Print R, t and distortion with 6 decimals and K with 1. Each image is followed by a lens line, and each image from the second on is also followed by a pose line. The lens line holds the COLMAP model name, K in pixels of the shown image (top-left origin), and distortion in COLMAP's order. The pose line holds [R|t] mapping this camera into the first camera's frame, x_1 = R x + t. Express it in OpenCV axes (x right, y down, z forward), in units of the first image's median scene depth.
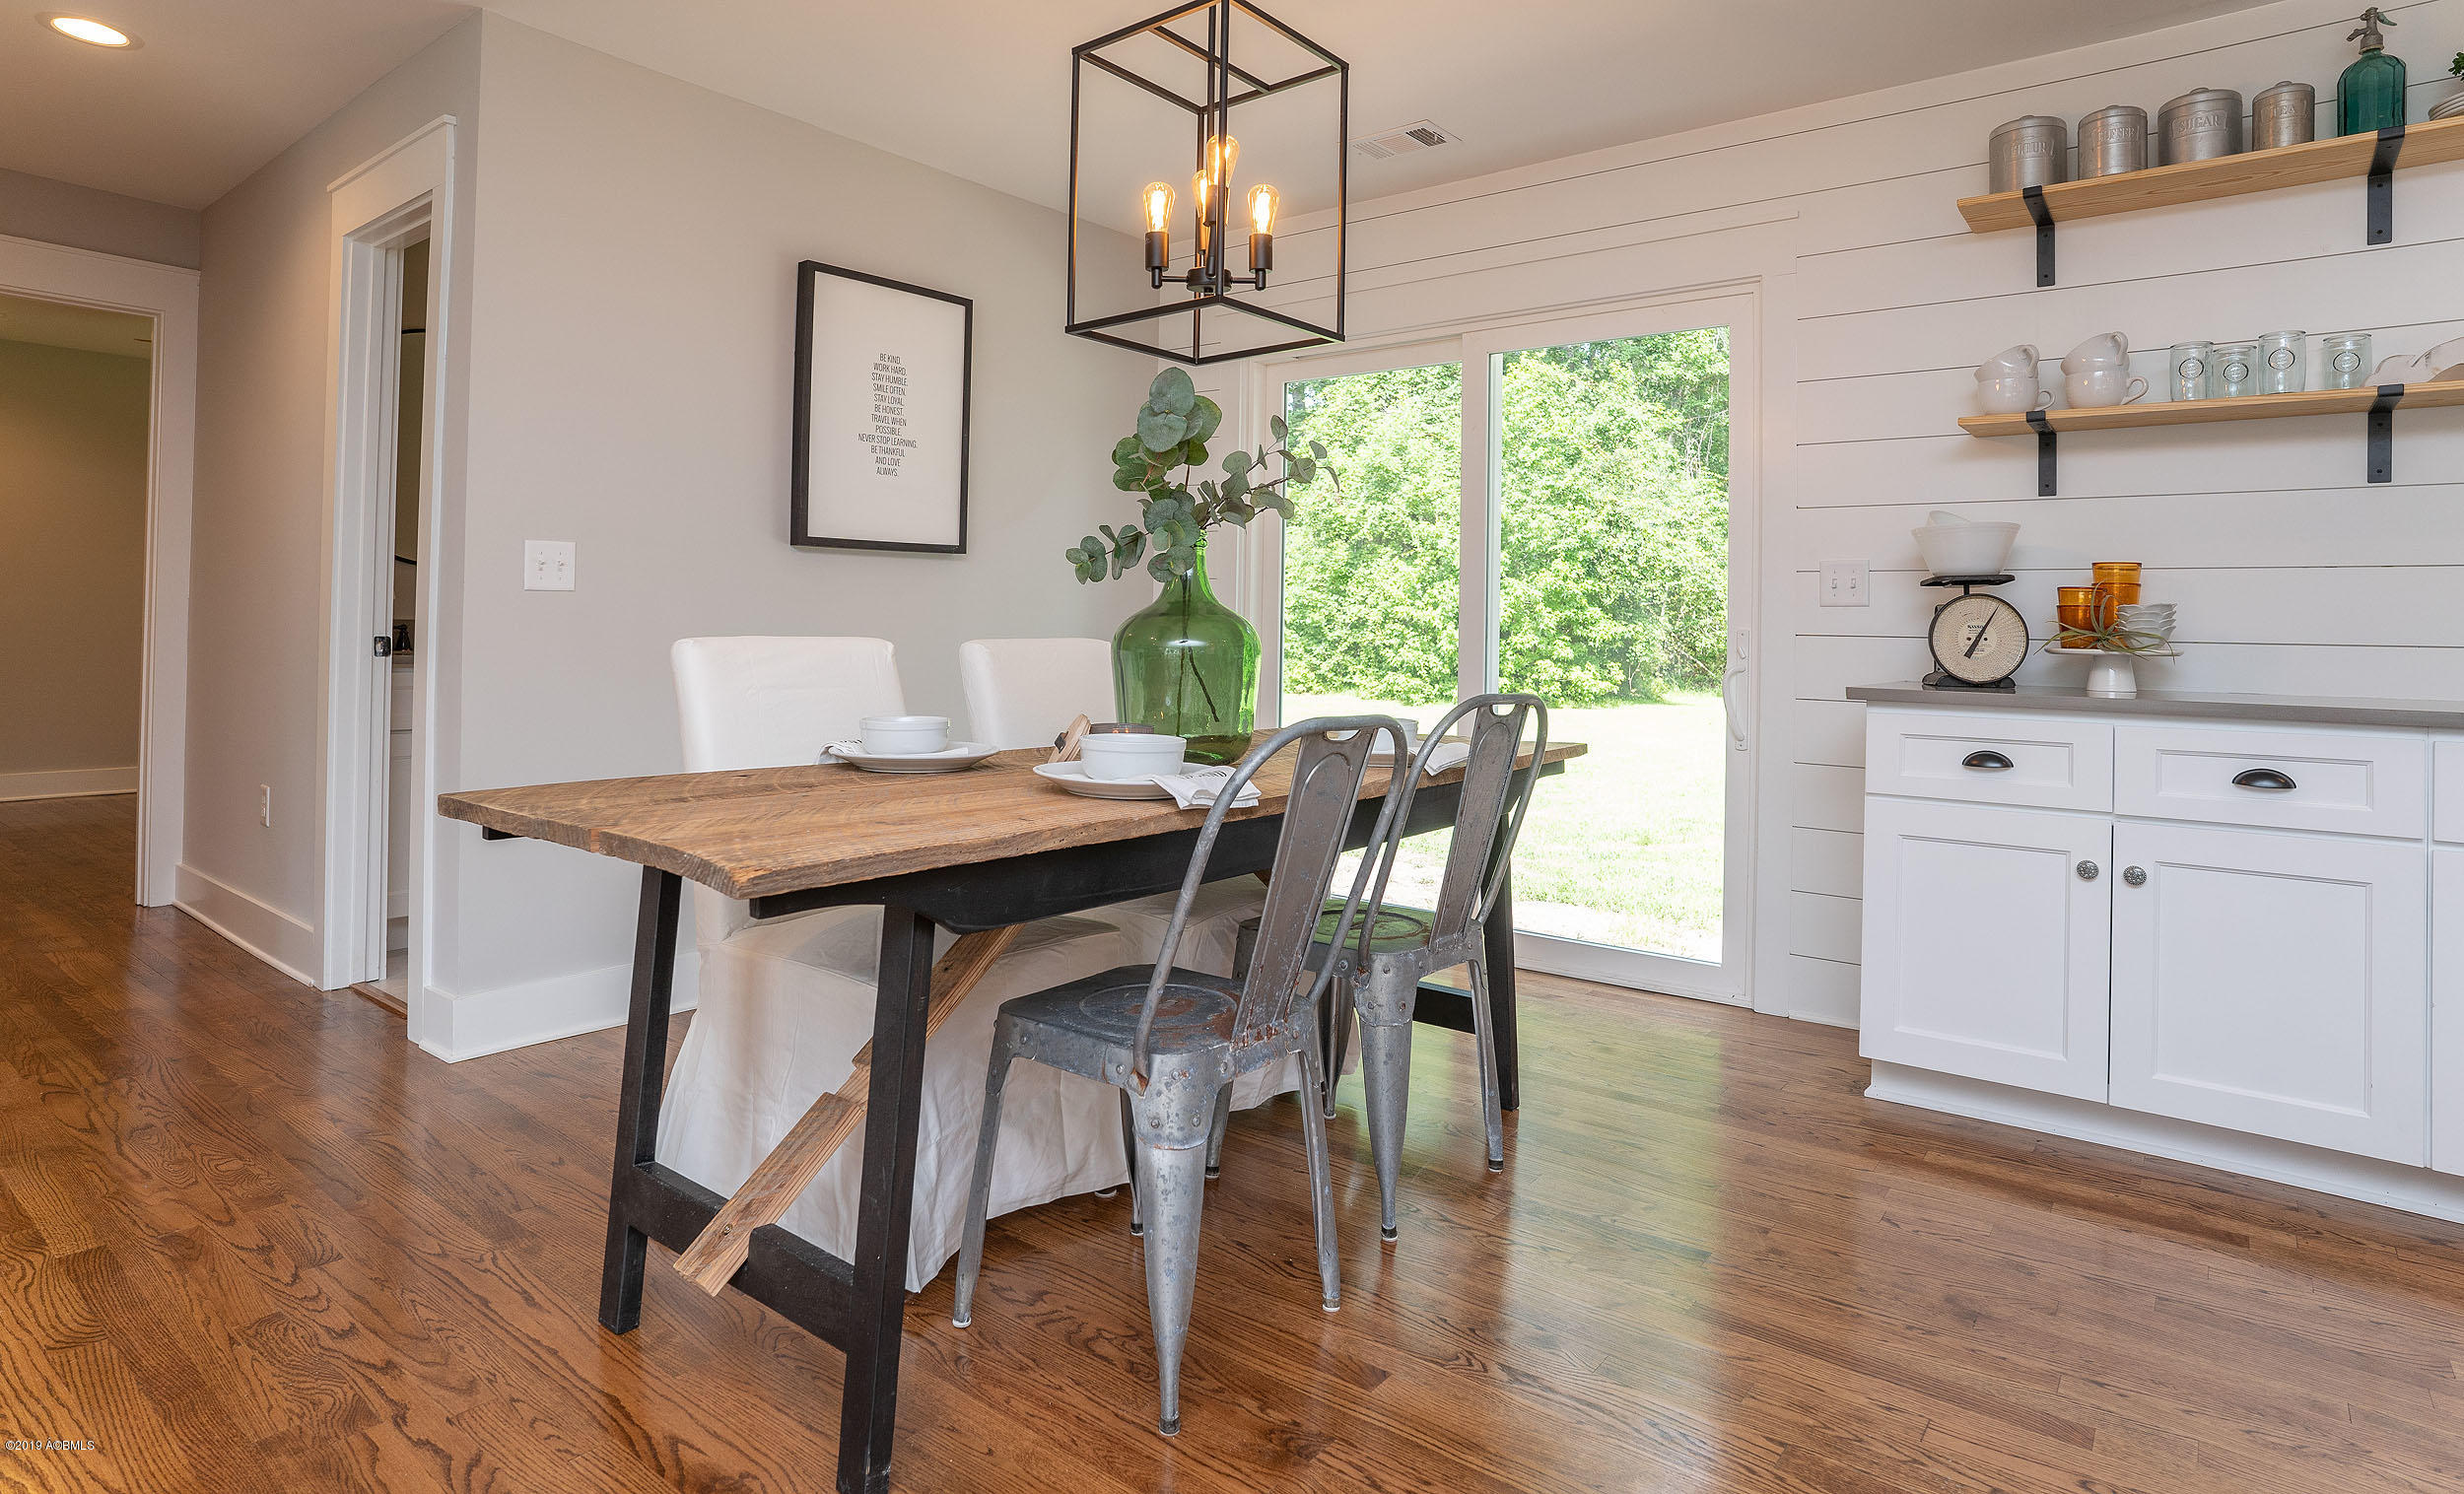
lens RADIAL K [[1309.0, 0, 1237.4], [0, 1309.0, 604.0], [0, 0, 1]] dist [-0.046248, 0.026471]
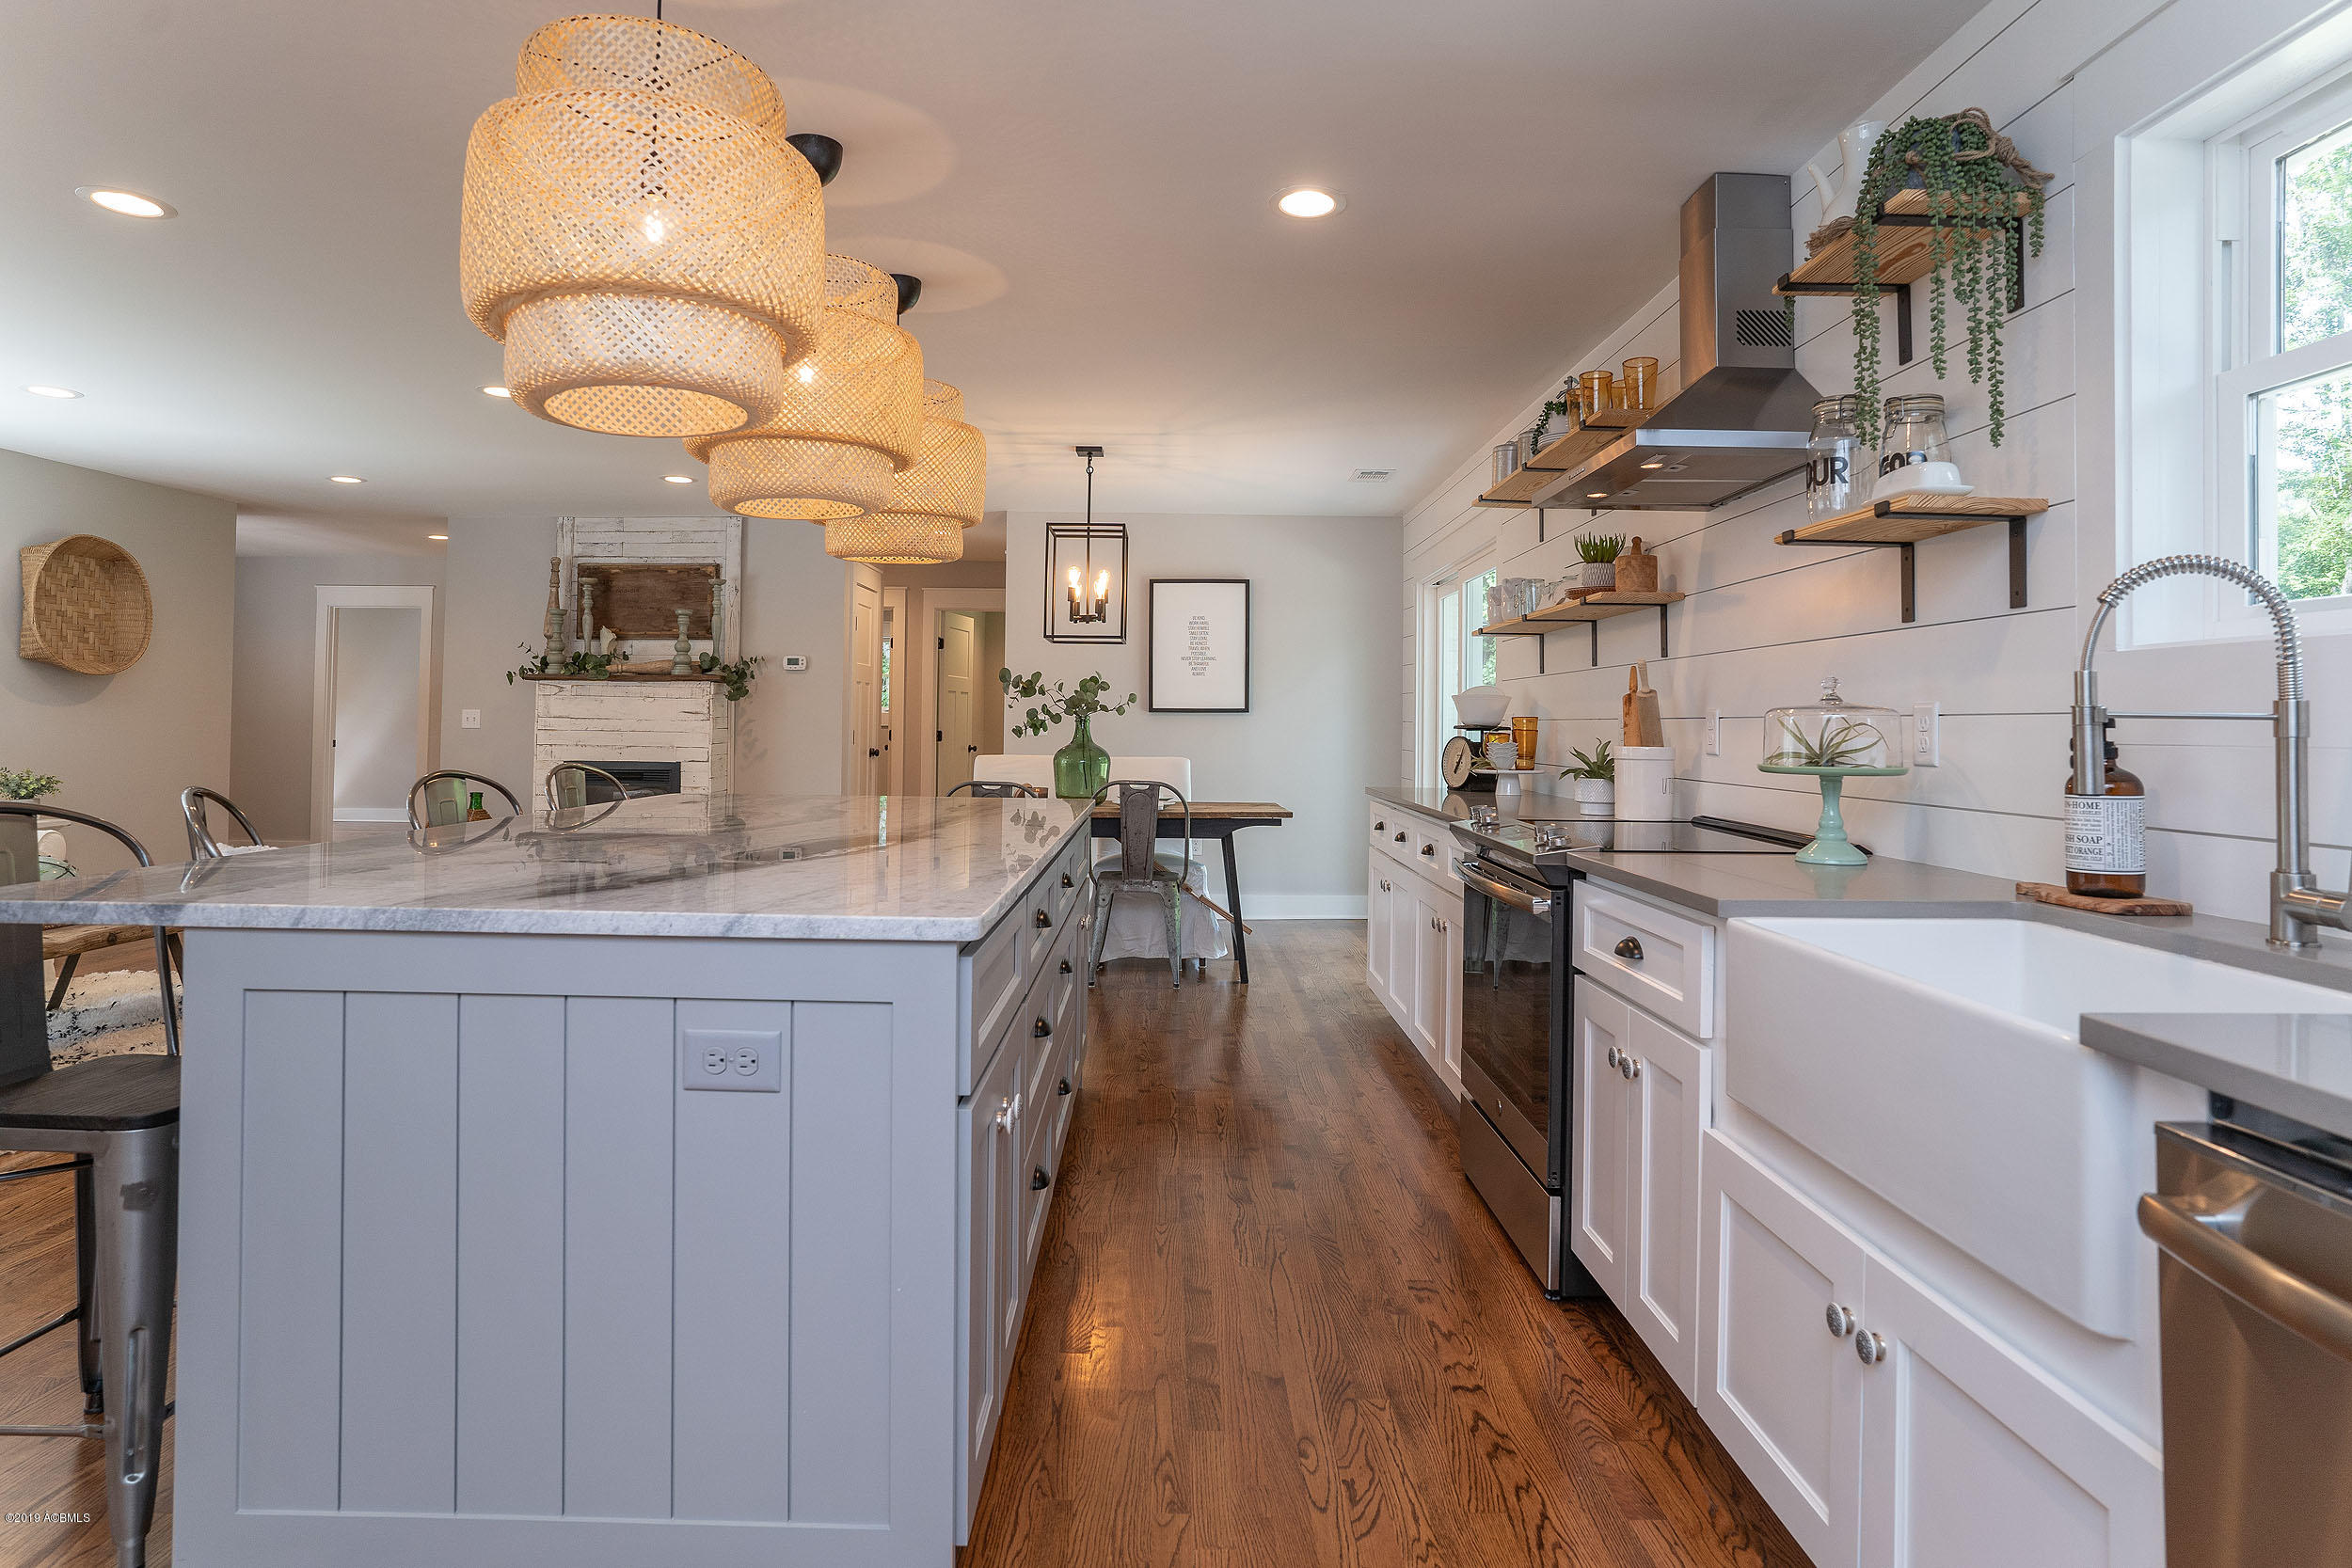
lens RADIAL K [[1269.8, 0, 1169.1], [0, 1269.8, 699.9], [0, 0, 1]] dist [-0.045778, 0.016758]
pose [[0.626001, -0.026442, -0.779374, 2.027235], [0.013290, 0.999642, -0.023240, -0.026042], [0.779709, 0.004191, 0.626128, -0.442773]]
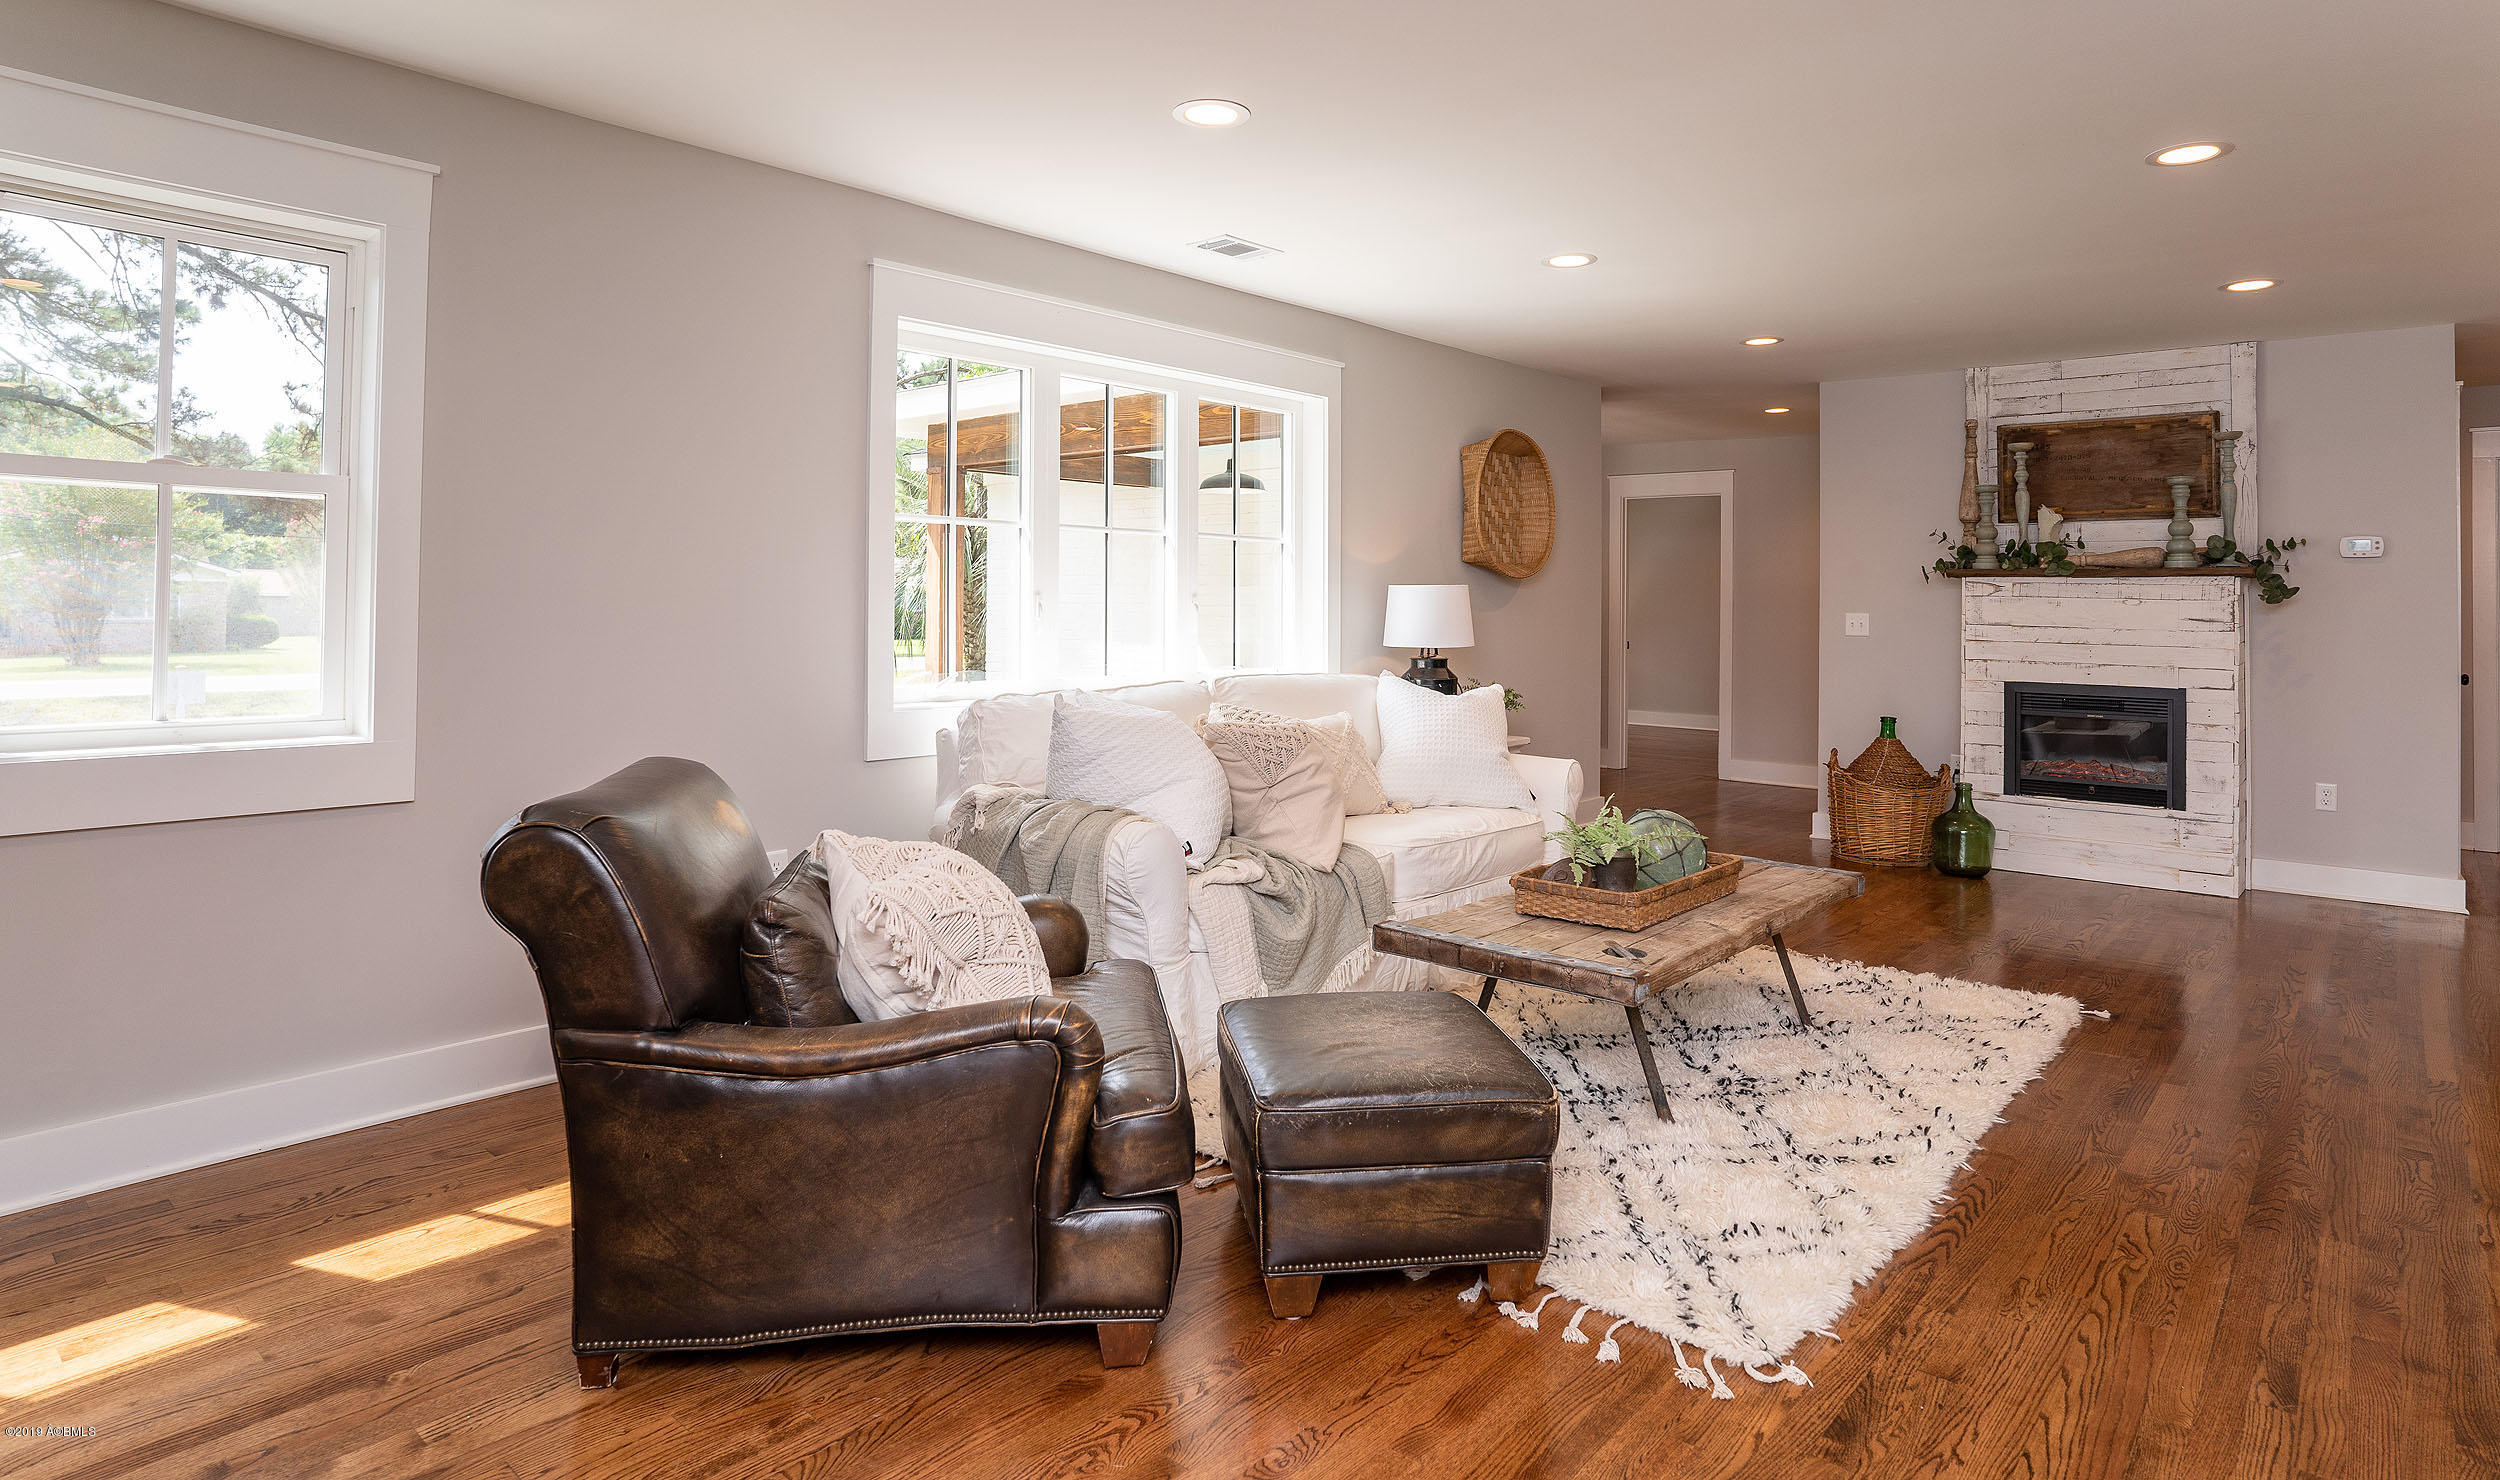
lens RADIAL K [[1324.2, 0, 1284.1], [0, 1324.2, 566.6], [0, 0, 1]] dist [-0.030954, 0.013021]
pose [[-0.035730, -0.043970, -0.998394, 1.194561], [0.000311, 0.999031, -0.044009, -0.077969], [0.999361, -0.001883, -0.035681, -0.962409]]
